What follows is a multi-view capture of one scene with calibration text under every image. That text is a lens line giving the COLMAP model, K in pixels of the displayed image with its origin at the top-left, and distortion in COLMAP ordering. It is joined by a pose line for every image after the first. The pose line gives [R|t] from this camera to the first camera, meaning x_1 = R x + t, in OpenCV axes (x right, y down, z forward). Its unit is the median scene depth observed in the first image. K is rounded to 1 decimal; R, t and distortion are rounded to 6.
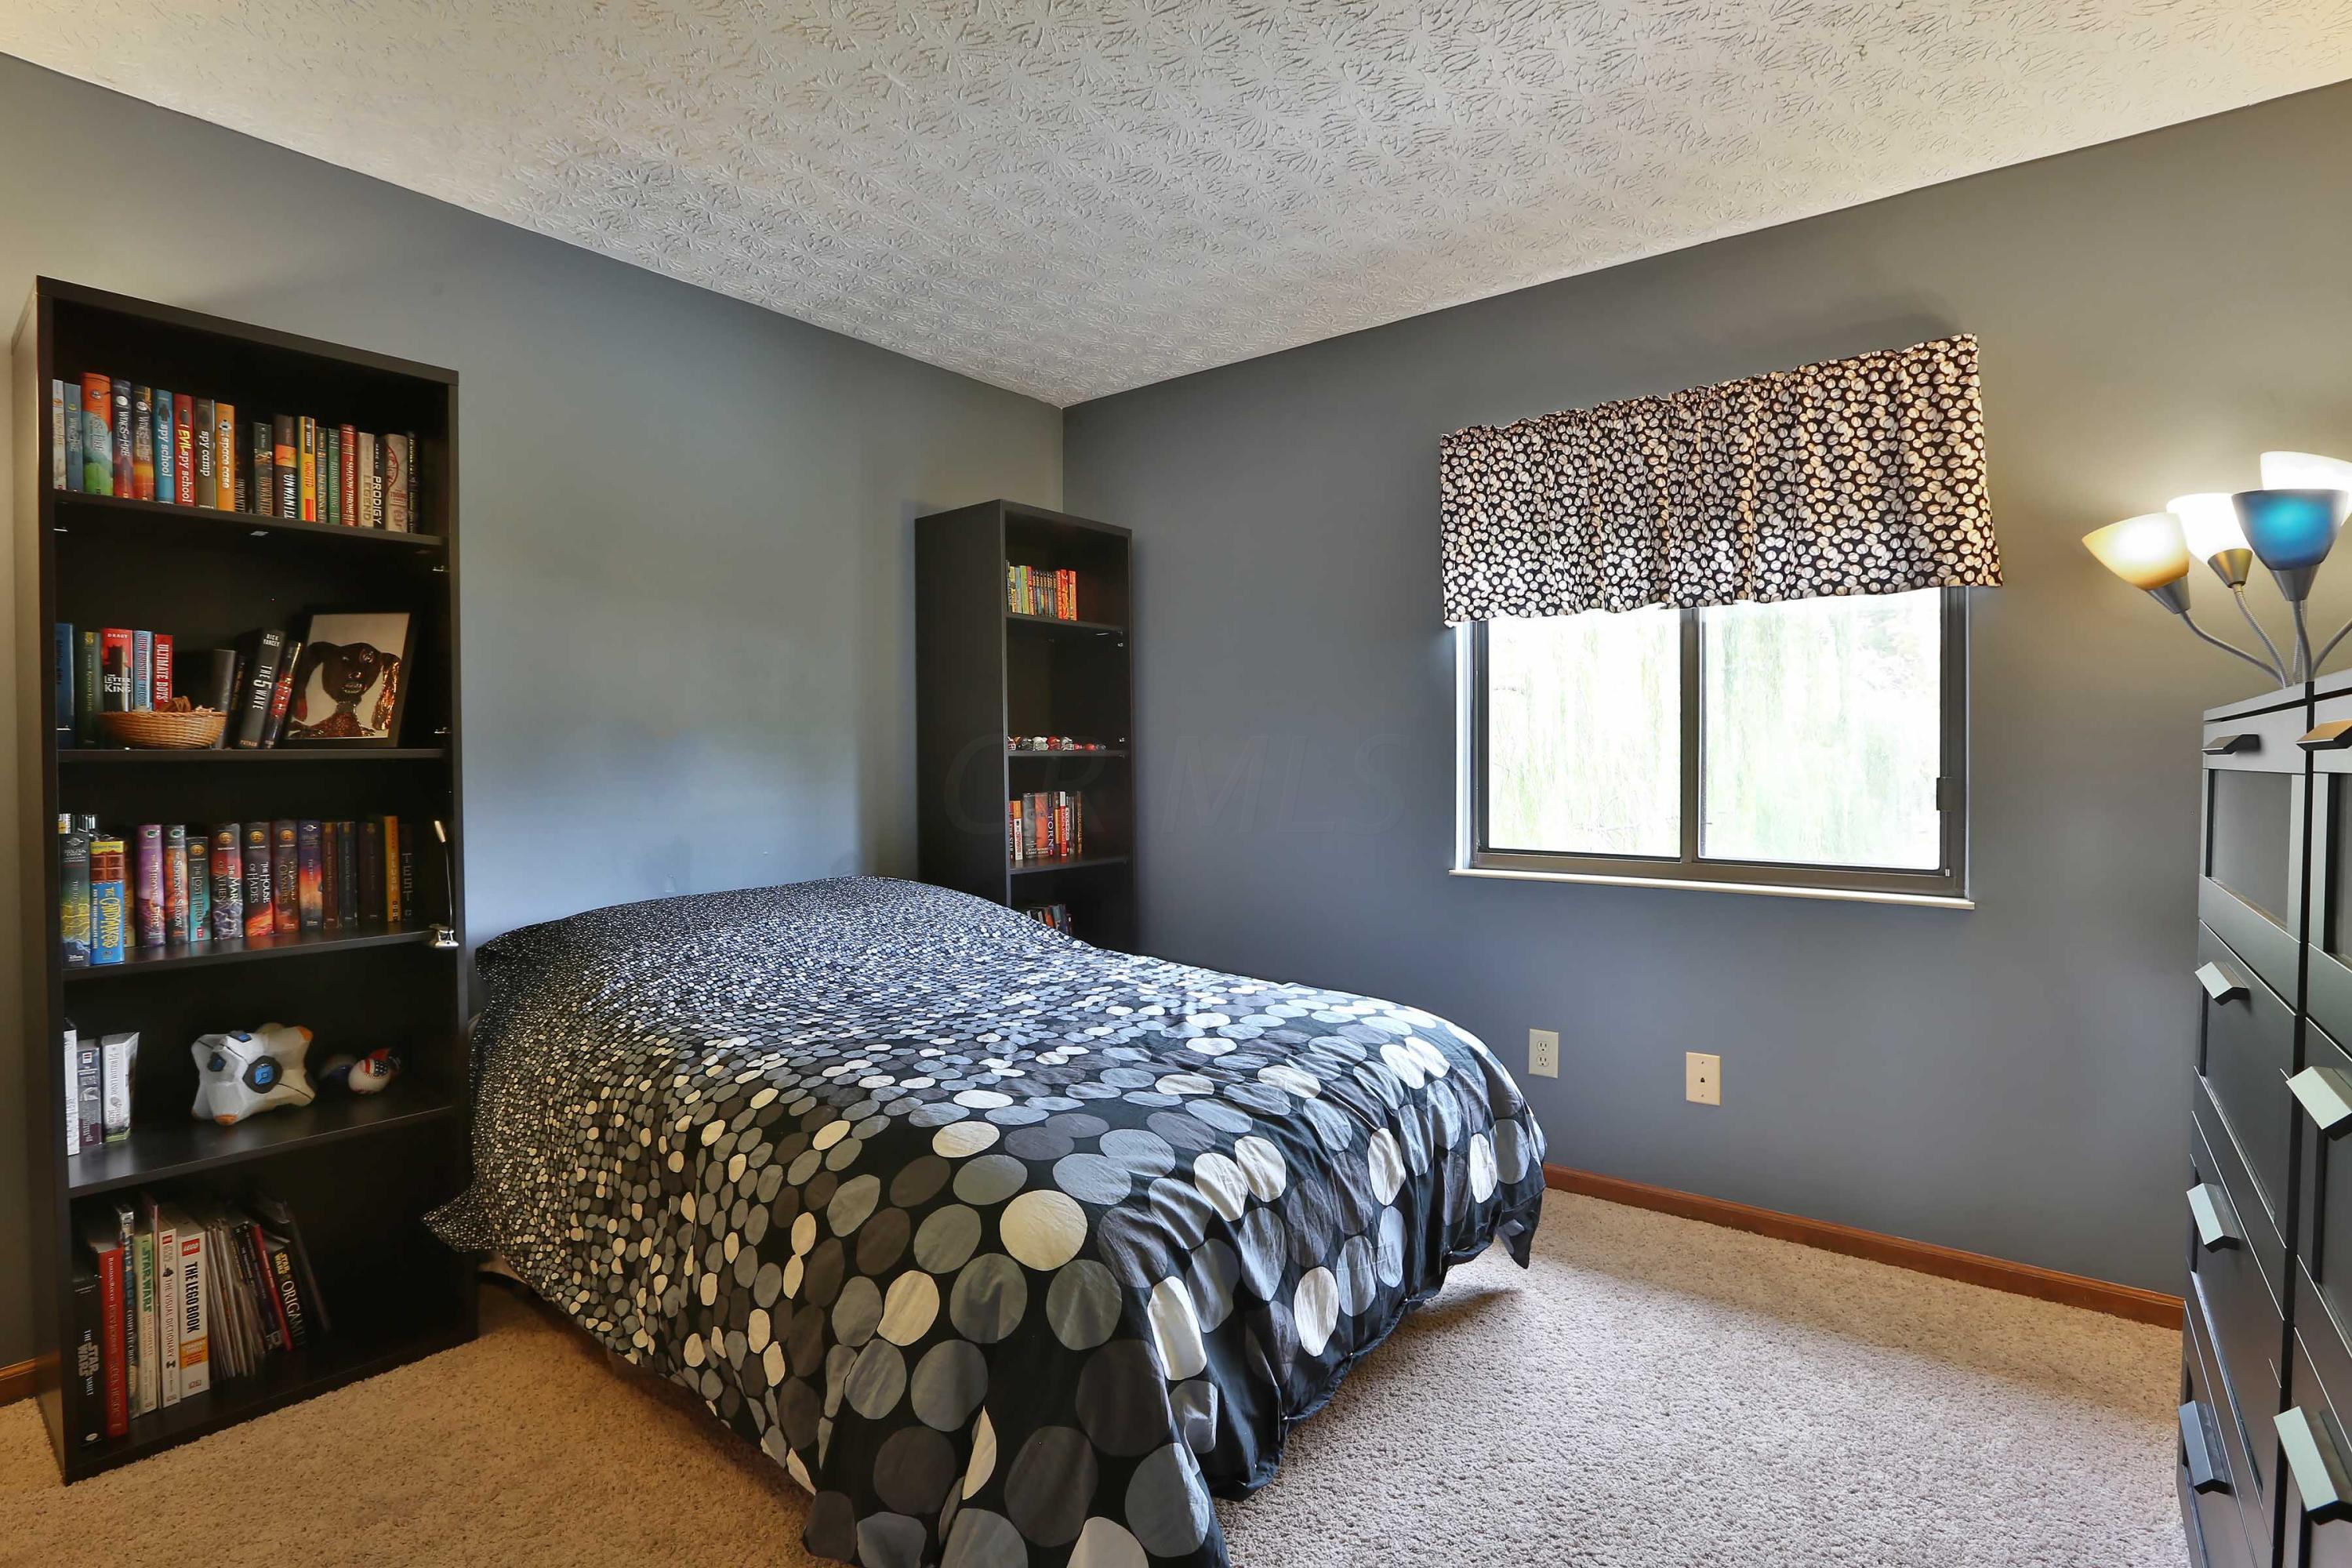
lens RADIAL K [[1121.7, 0, 1170.5], [0, 1121.7, 773.3], [0, 0, 1]] dist [-0.059069, 0.020915]
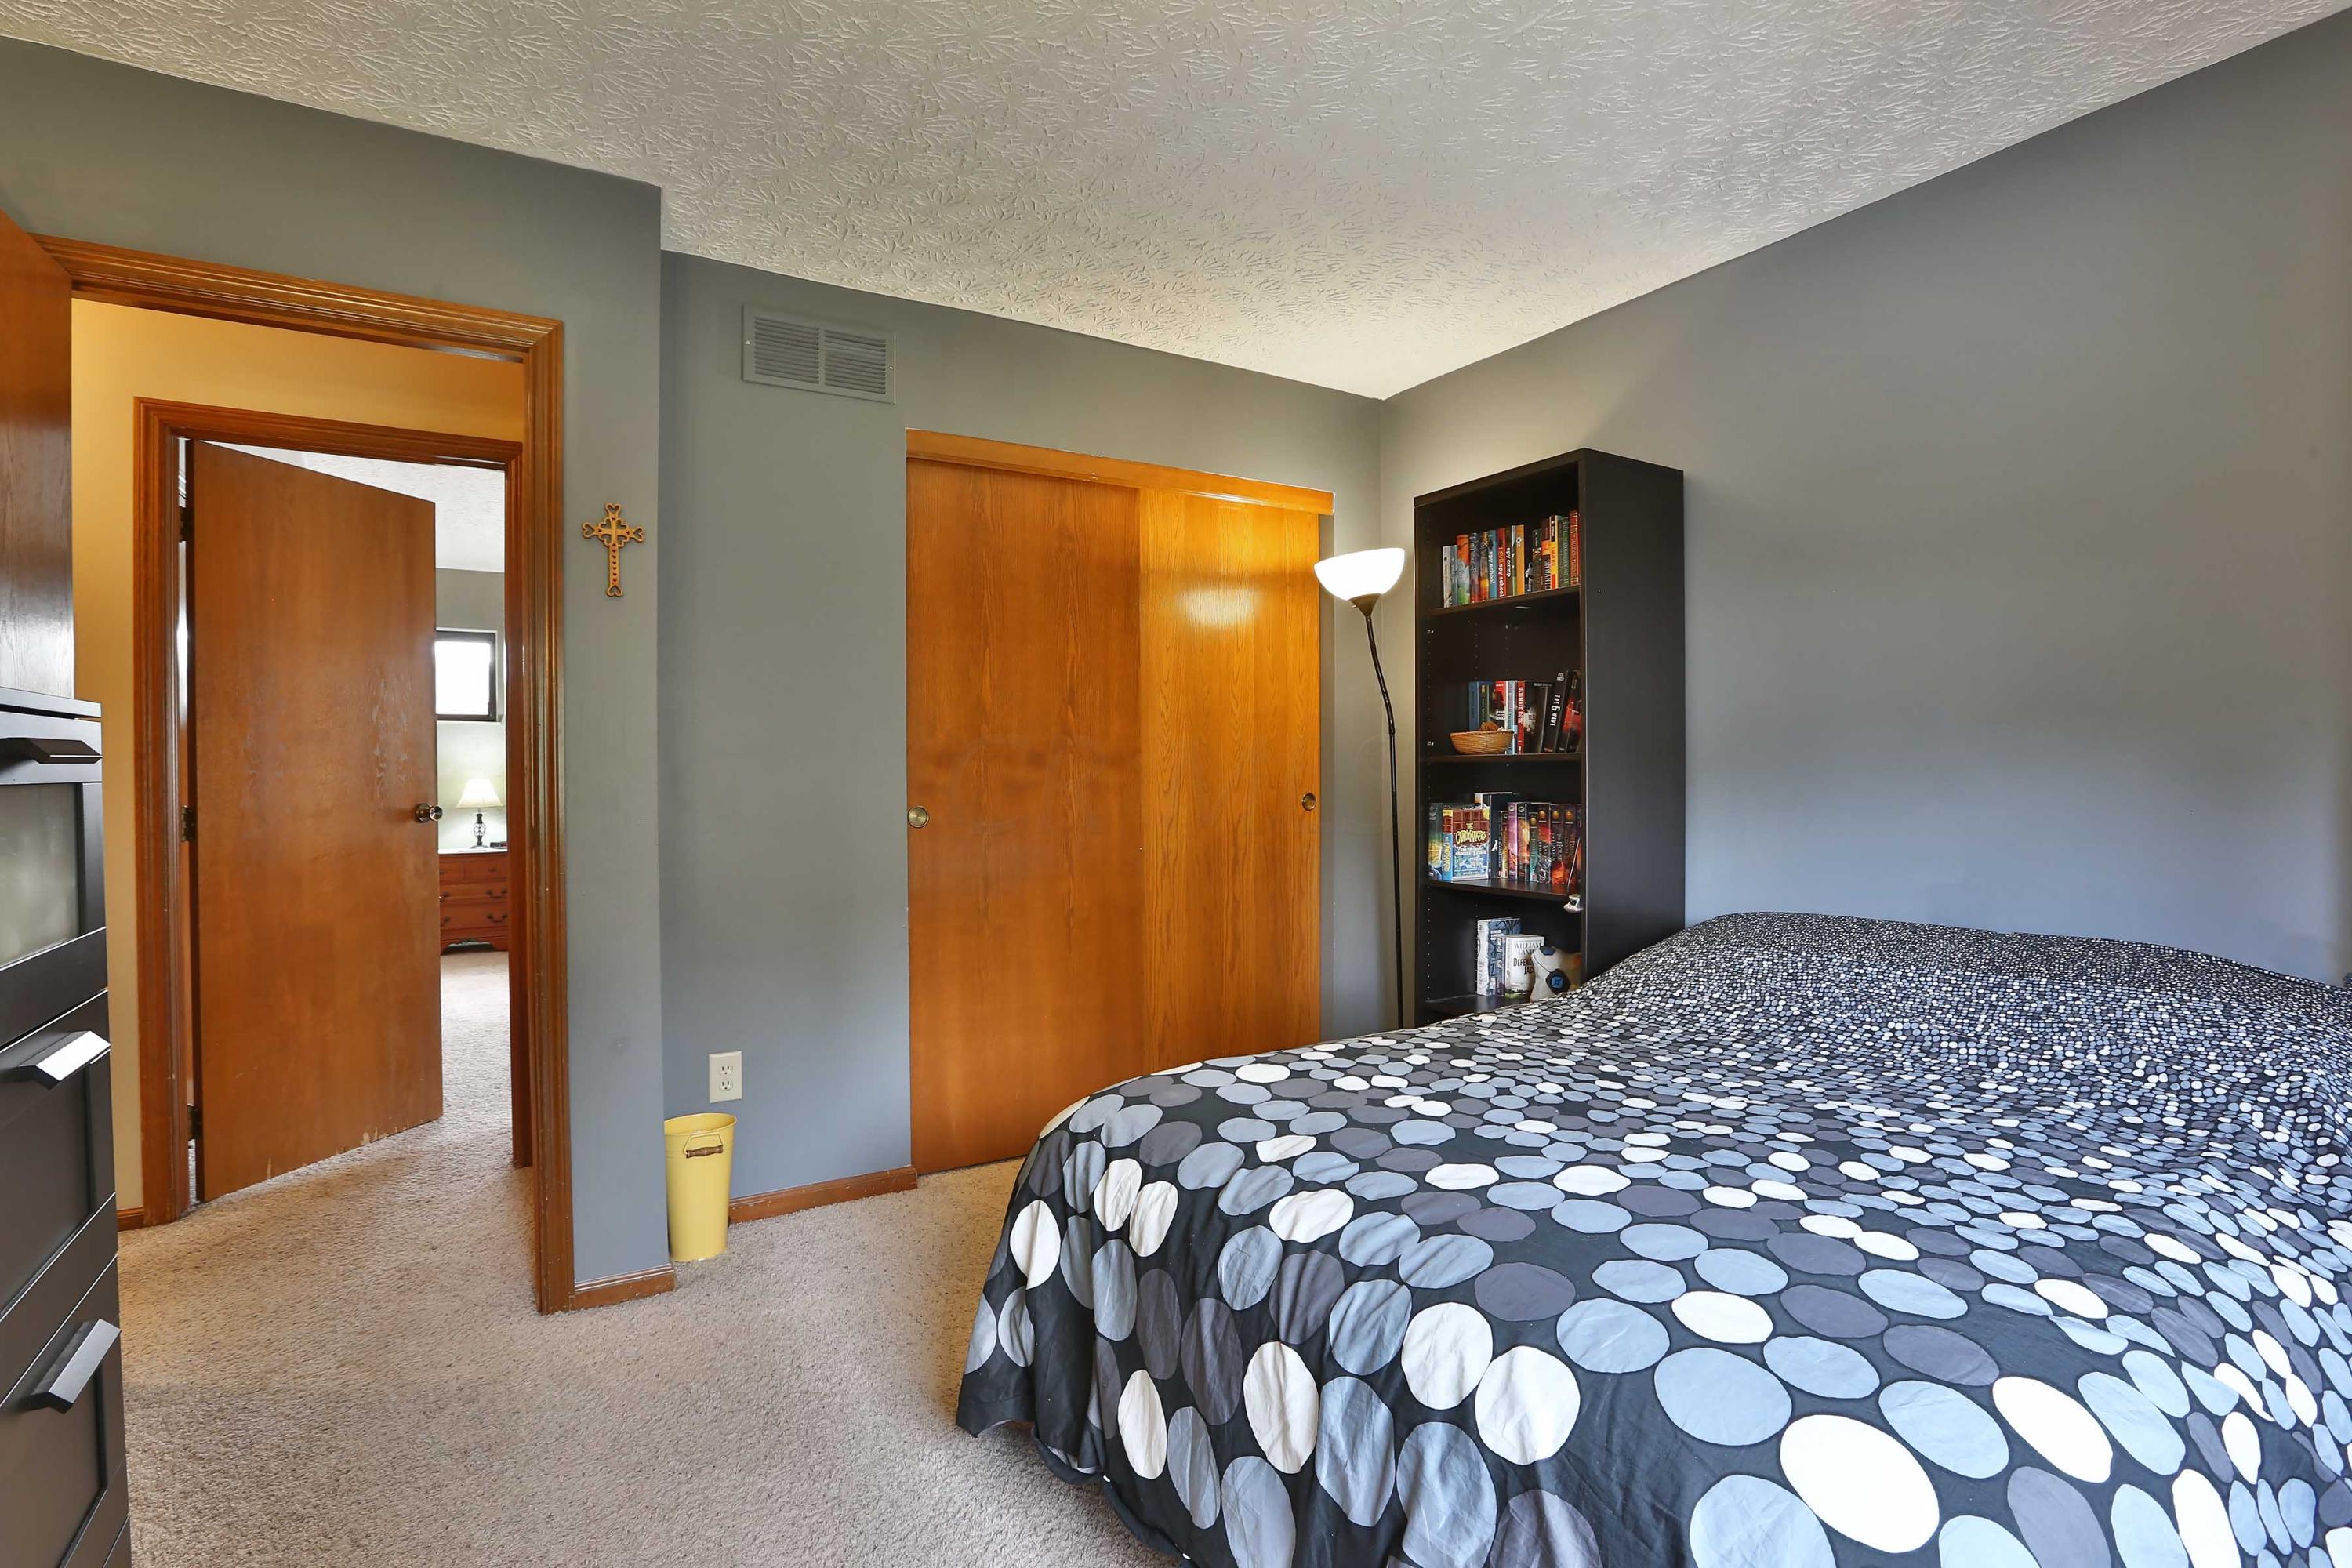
lens RADIAL K [[1121.7, 0, 1170.5], [0, 1121.7, 773.3], [0, 0, 1]] dist [-0.059069, 0.020915]
pose [[-0.348058, 0.005851, -0.937455, 0.757938], [-0.005985, 0.999946, 0.008463, -0.006787], [0.937454, 0.008556, -0.348004, 1.108765]]
